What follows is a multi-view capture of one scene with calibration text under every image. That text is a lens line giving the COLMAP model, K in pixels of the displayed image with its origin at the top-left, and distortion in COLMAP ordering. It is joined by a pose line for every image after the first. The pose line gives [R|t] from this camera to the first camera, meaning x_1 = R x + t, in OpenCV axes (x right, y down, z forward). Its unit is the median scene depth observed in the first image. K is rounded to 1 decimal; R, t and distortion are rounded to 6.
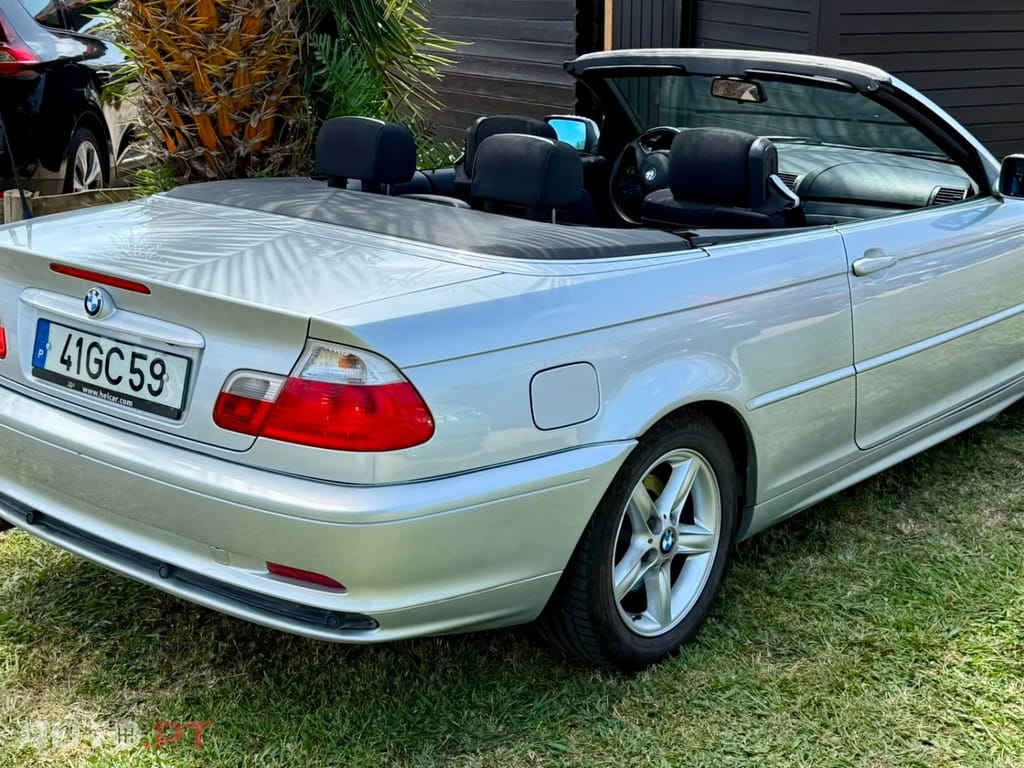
lens RADIAL K [[1506.1, 0, 510.6], [0, 1506.1, 402.7], [0, 0, 1]] dist [0.107462, -0.089529]
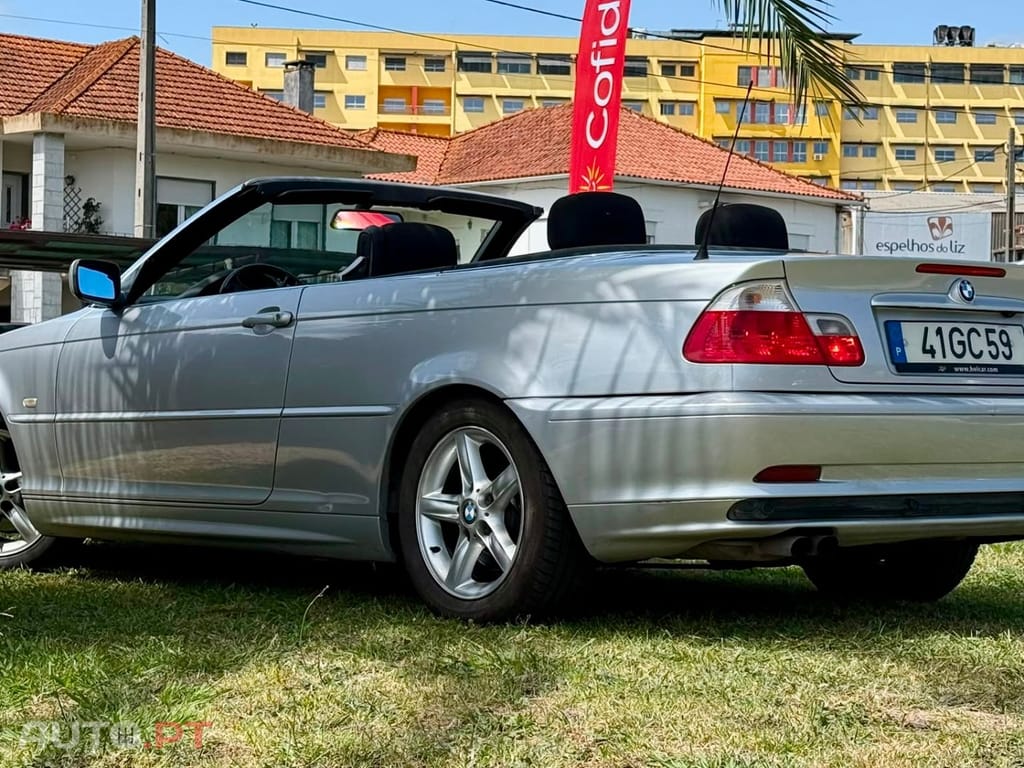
lens RADIAL K [[2126.8, 0, 512.0], [0, 2126.8, 384.0], [0, 0, 1]] dist [0.198039, -0.175629]
pose [[0.182755, -0.006426, 0.983137, -1.904895], [0.275311, 0.960306, -0.044901, -0.017142], [-0.943824, 0.278875, 0.177270, 1.007855]]
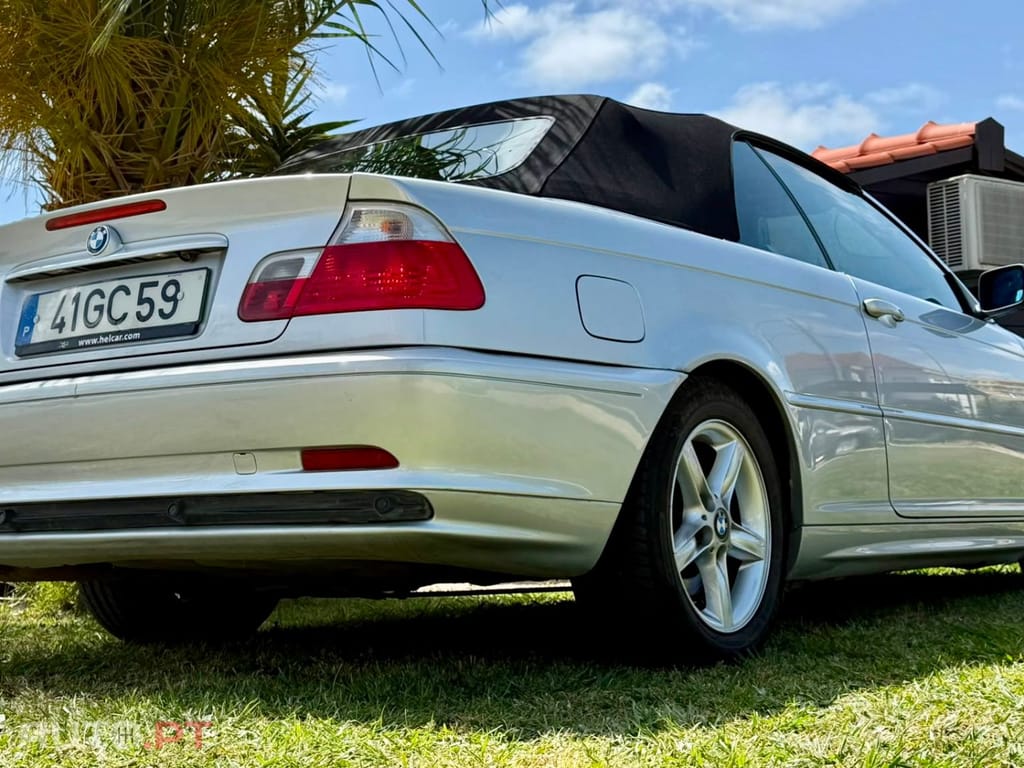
lens RADIAL K [[1605.9, 0, 515.2], [0, 1605.9, 364.6], [0, 0, 1]] dist [0.118071, -0.050553]
pose [[0.995084, -0.038084, 0.091419, -0.108612], [0.069149, 0.928011, -0.366079, 0.366346], [-0.070896, 0.370601, 0.926083, 0.088451]]
